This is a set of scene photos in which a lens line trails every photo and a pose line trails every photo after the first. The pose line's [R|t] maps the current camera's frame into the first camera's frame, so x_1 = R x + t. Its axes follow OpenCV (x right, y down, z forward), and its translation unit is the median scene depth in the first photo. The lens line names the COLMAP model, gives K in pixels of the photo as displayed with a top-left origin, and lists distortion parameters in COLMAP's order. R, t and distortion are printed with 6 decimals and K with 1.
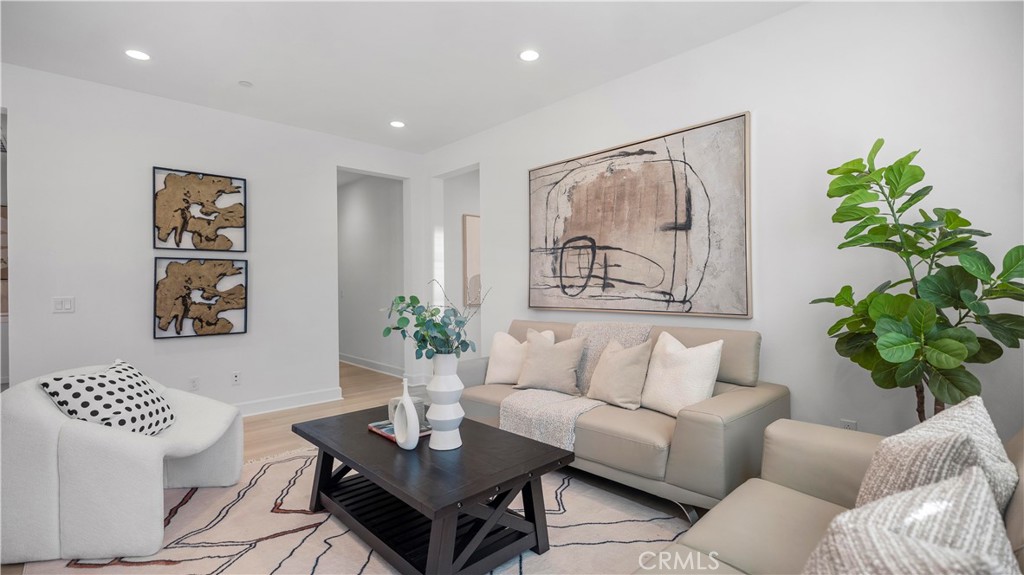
lens RADIAL K [[461.7, 0, 510.3], [0, 461.7, 279.3], [0, 0, 1]] dist [0.000064, -0.000062]
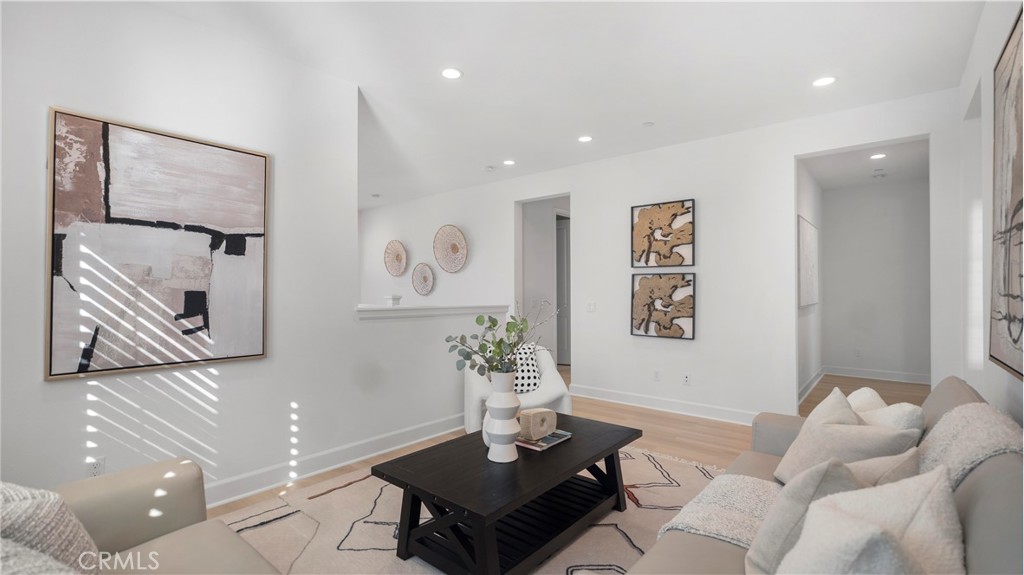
lens RADIAL K [[461.7, 0, 517.1], [0, 461.7, 286.1], [0, 0, 1]] dist [0.000064, -0.000062]
pose [[0.116734, 0.000213, -0.993163, 0.511382], [0.010744, 0.999941, 0.001477, -0.018370], [0.993105, -0.010843, 0.116725, 0.502049]]
